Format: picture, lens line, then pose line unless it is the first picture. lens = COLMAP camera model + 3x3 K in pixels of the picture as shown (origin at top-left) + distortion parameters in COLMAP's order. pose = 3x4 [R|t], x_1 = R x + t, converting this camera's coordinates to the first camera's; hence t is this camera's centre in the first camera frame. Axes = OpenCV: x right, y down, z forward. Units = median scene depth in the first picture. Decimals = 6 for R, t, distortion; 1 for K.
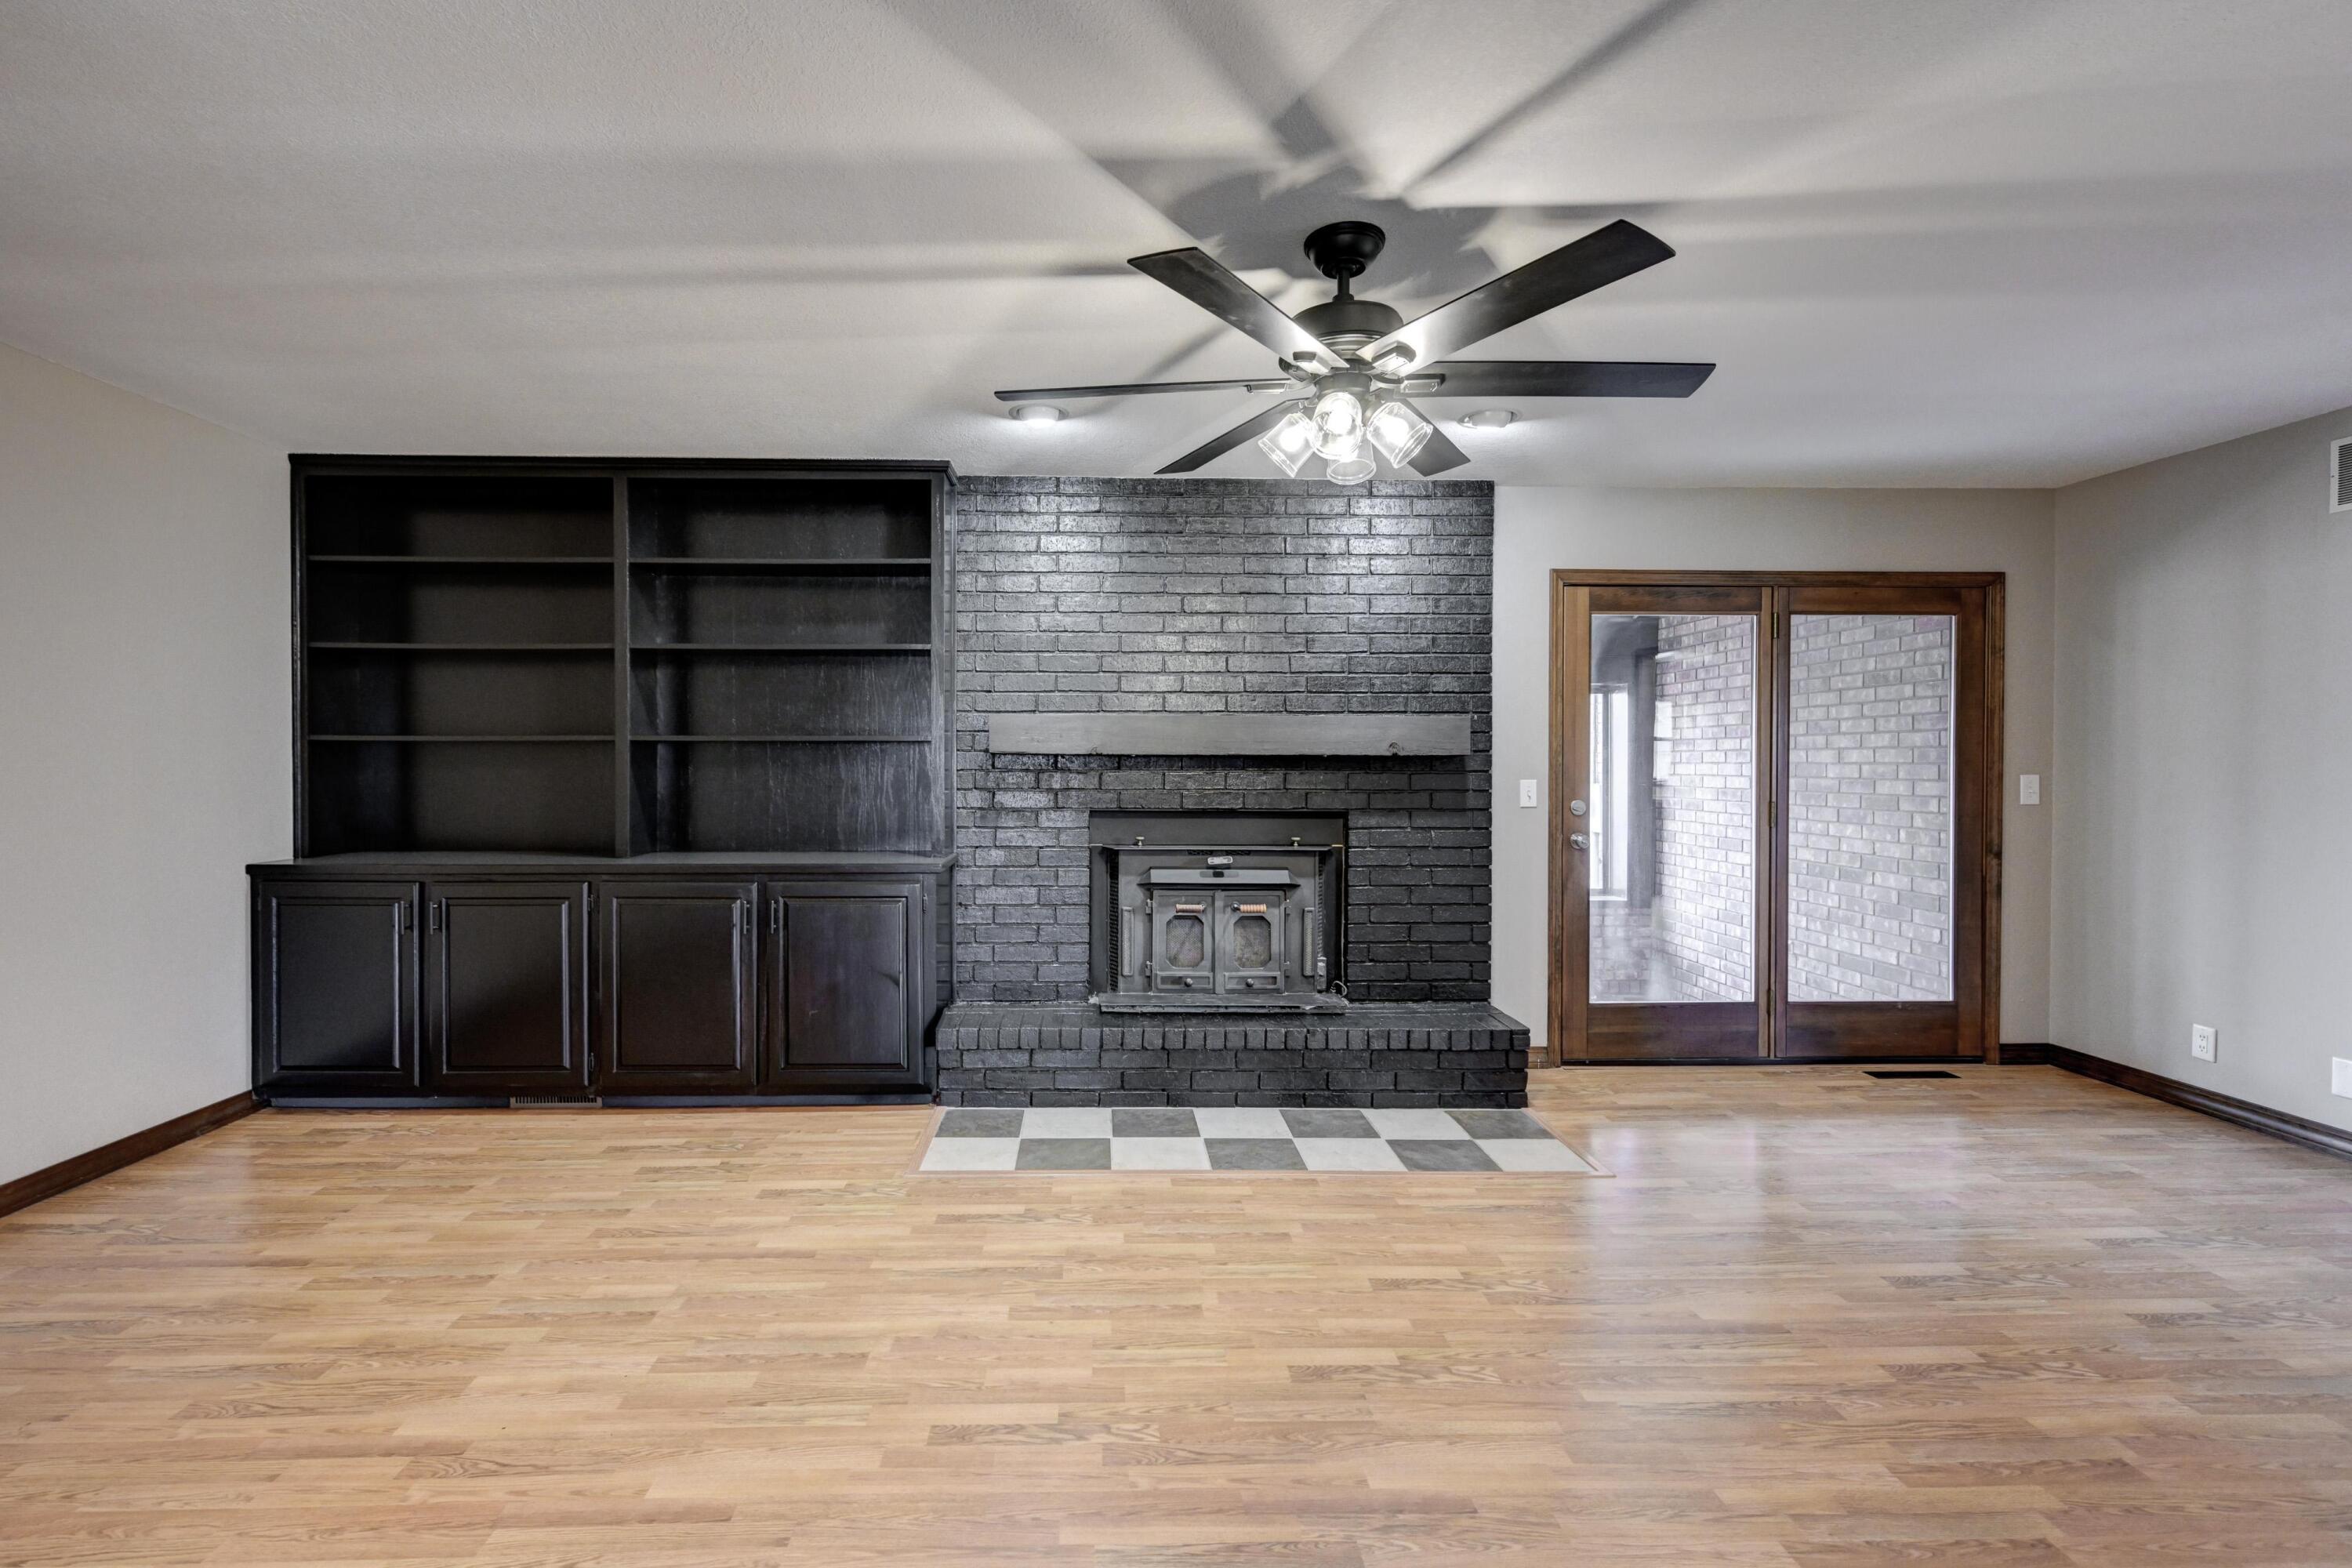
lens RADIAL K [[1051.9, 0, 1108.0], [0, 1051.9, 775.0], [0, 0, 1]] dist [-0.000864, 0.000947]
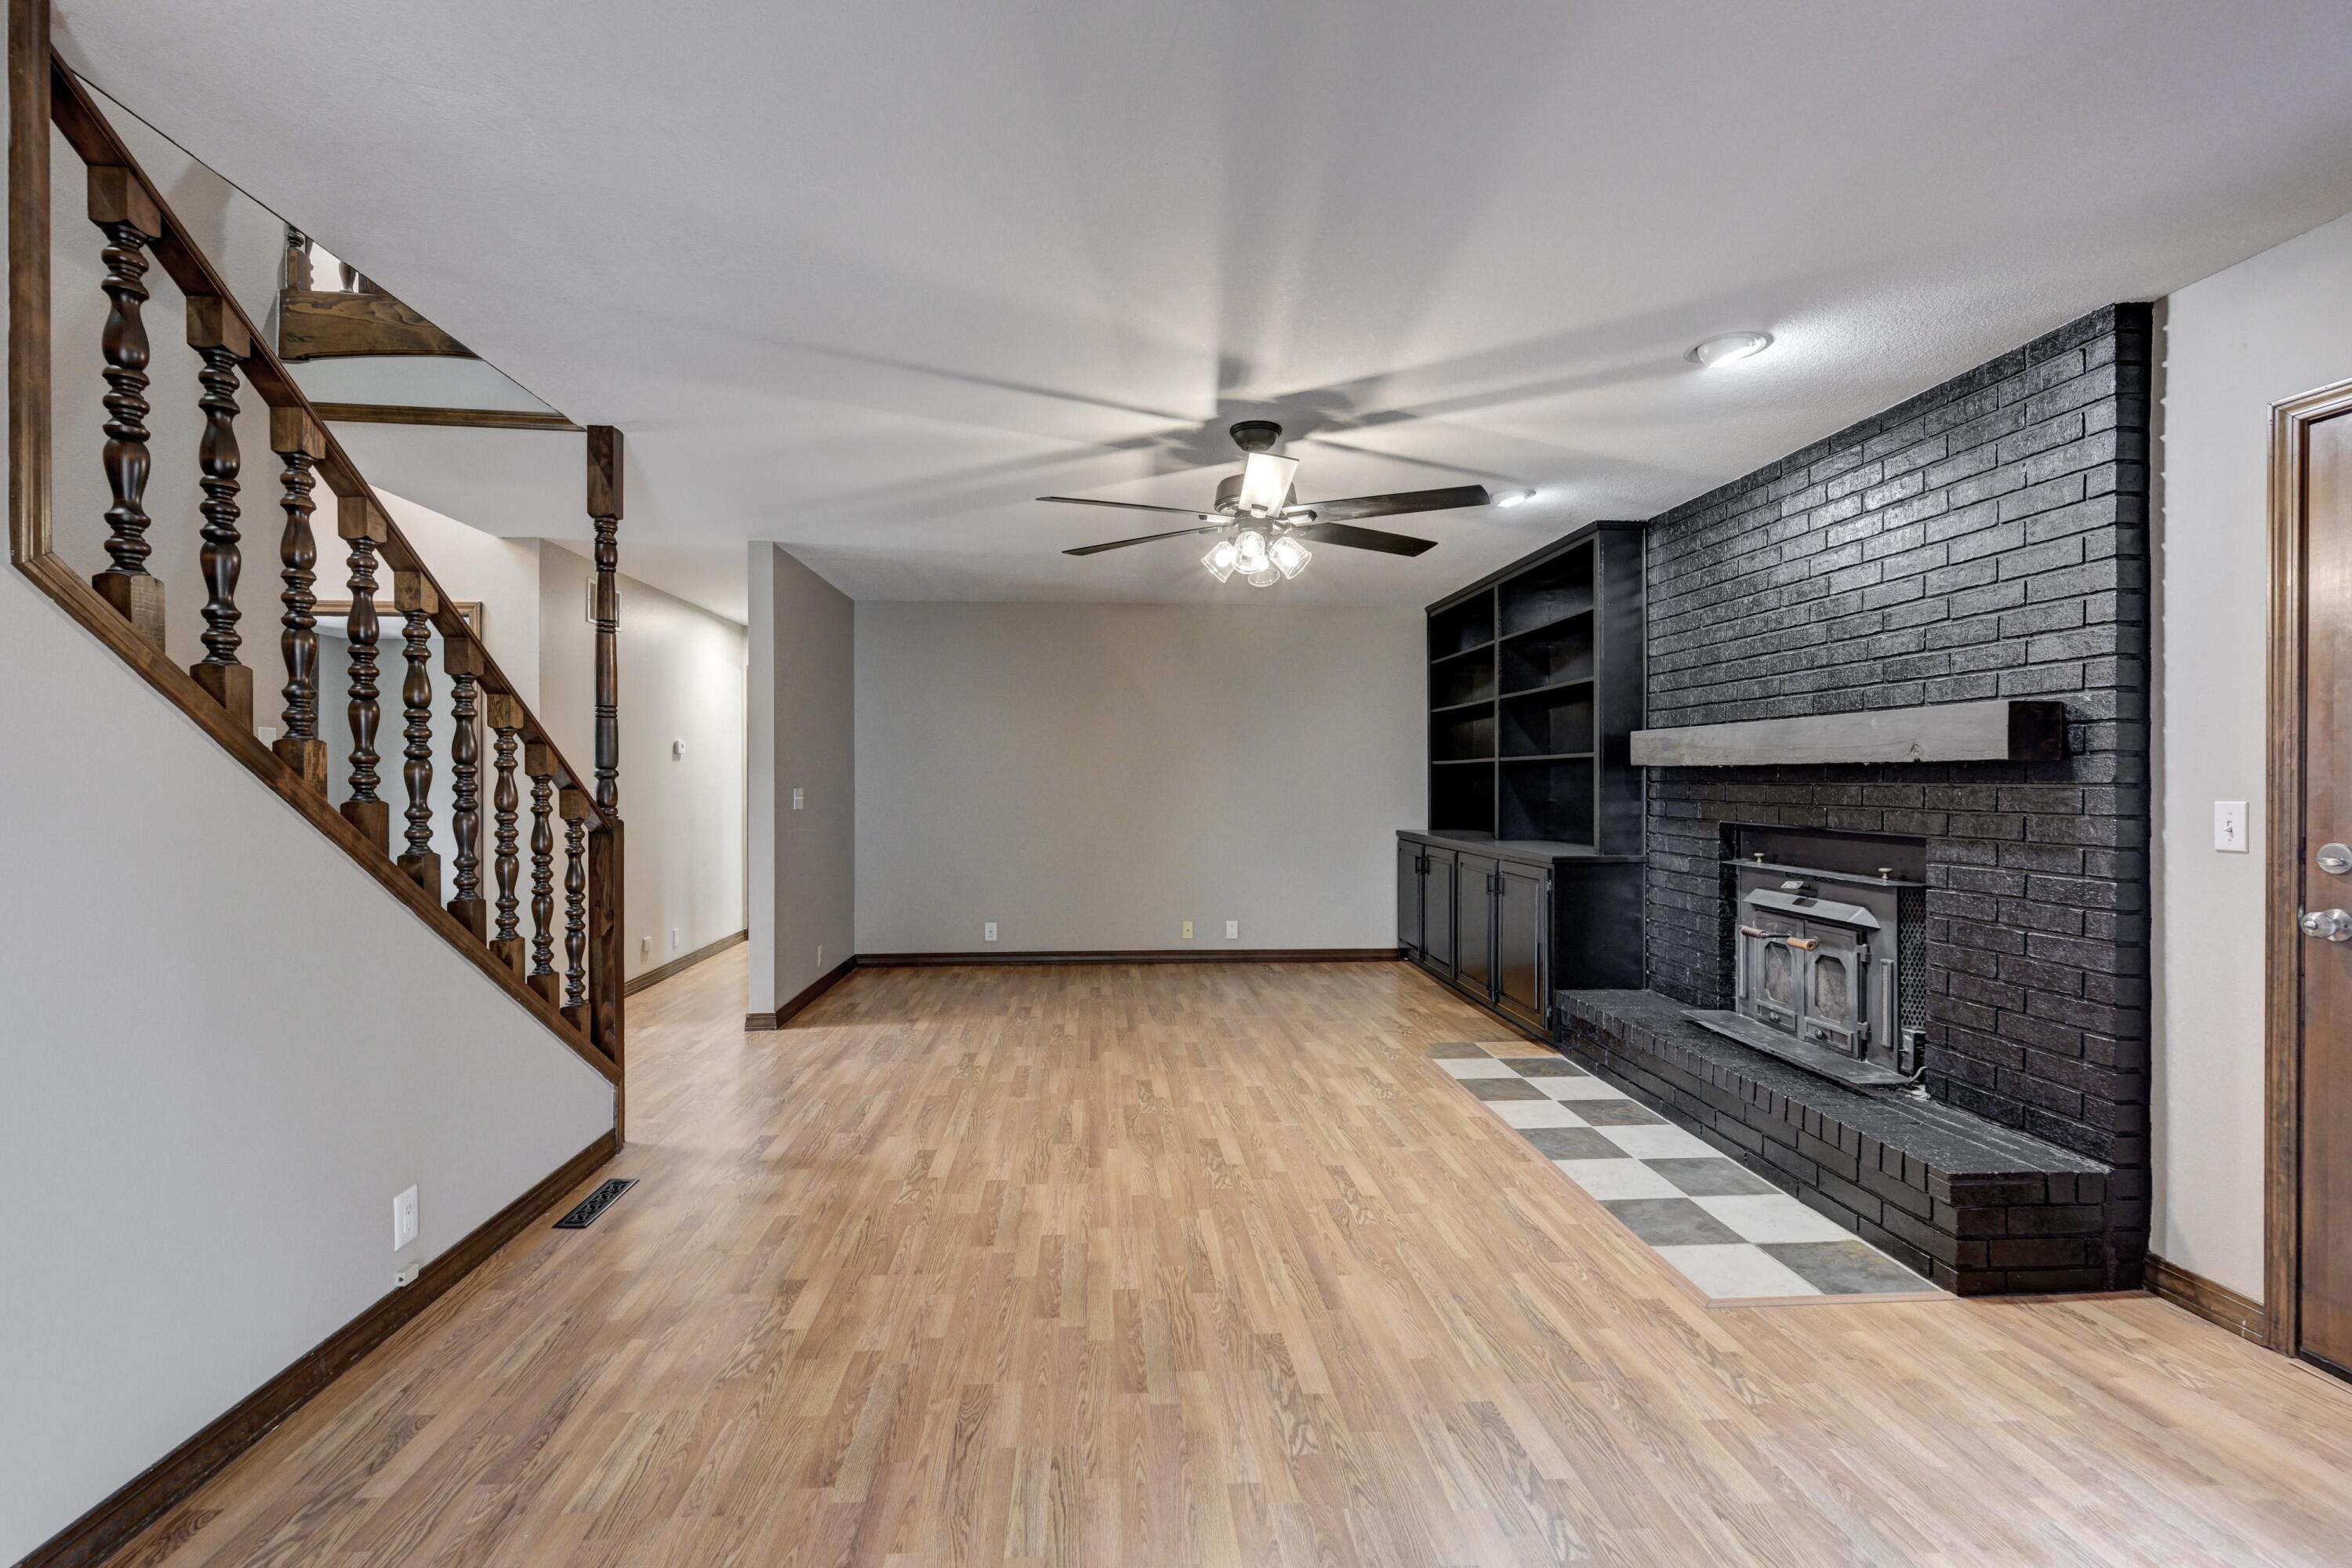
lens RADIAL K [[1051.9, 0, 1186.8], [0, 1051.9, 783.8], [0, 0, 1]] dist [-0.000864, 0.000947]
pose [[0.068274, 0.003987, -0.997659, 1.160394], [-0.014680, 0.999888, 0.002991, 0.002184], [0.997559, 0.014441, 0.068325, 0.535575]]
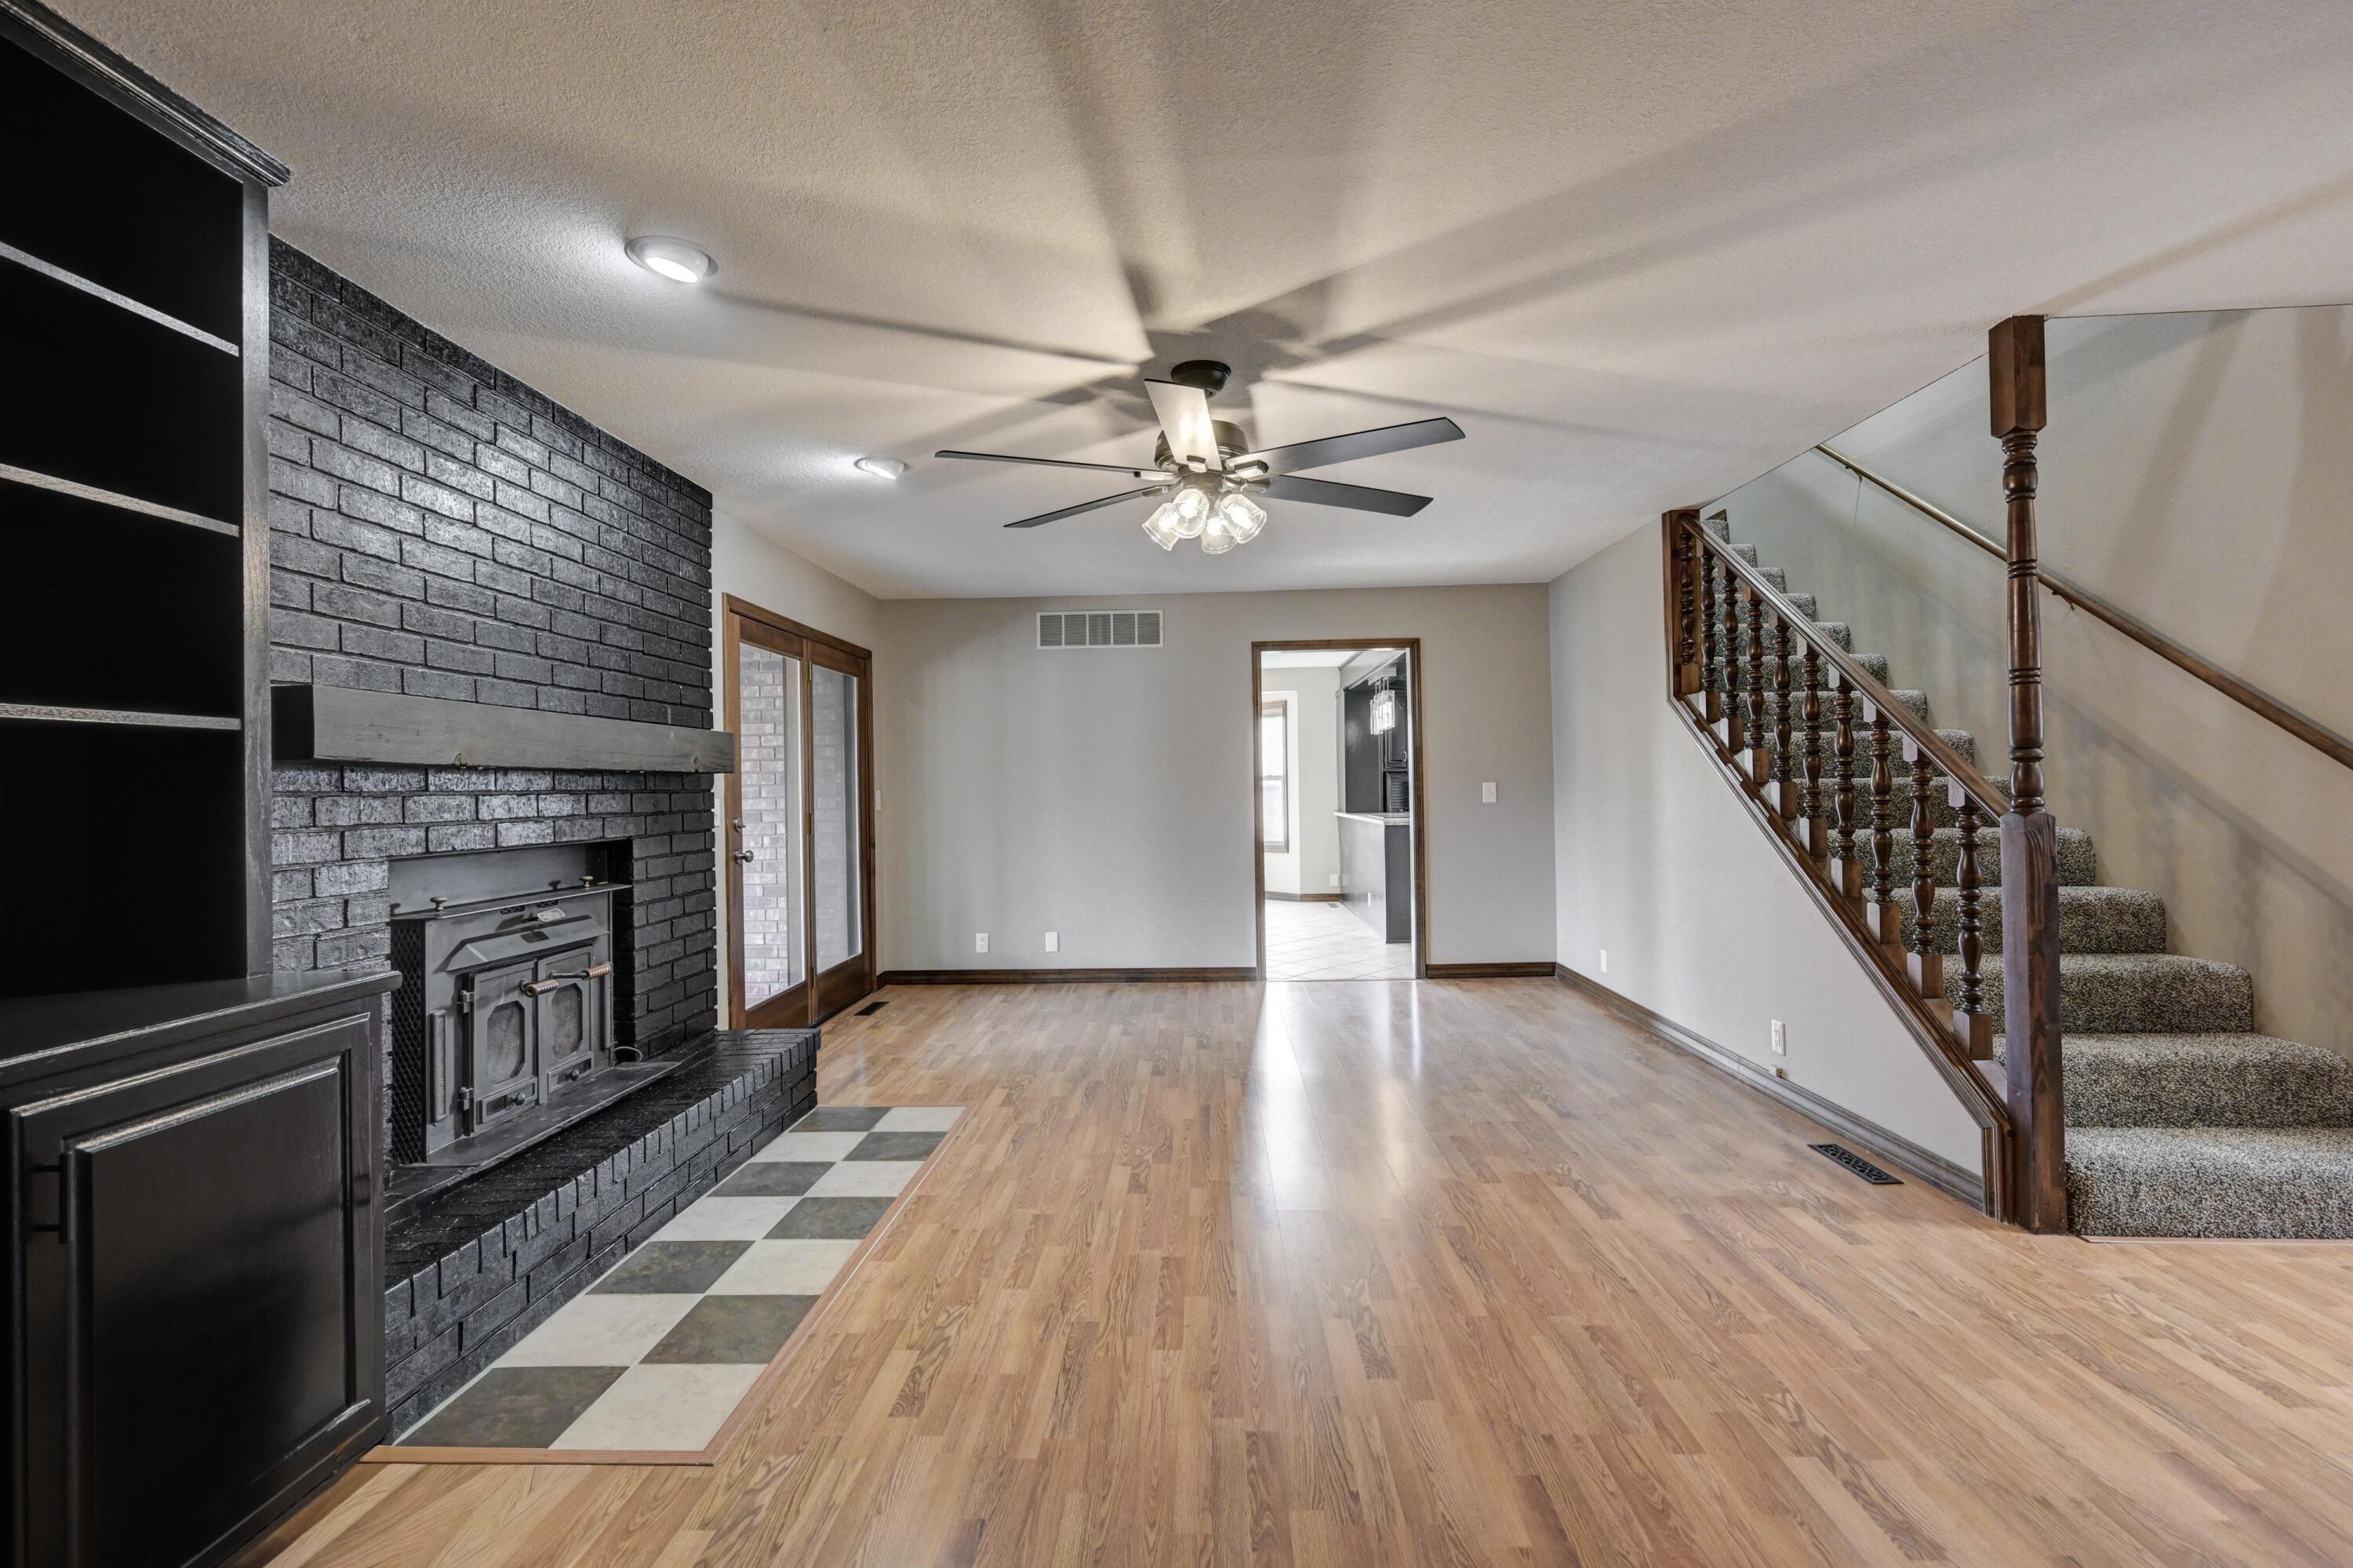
lens RADIAL K [[1052.4, 0, 1171.7], [0, 1052.4, 776.3], [0, 0, 1]] dist [-0.000864, 0.000947]
pose [[0.053057, 0.005679, 0.998575, -0.727482], [0.031507, 0.999476, -0.007358, 0.005503], [-0.998094, 0.031853, 0.052851, 0.654970]]
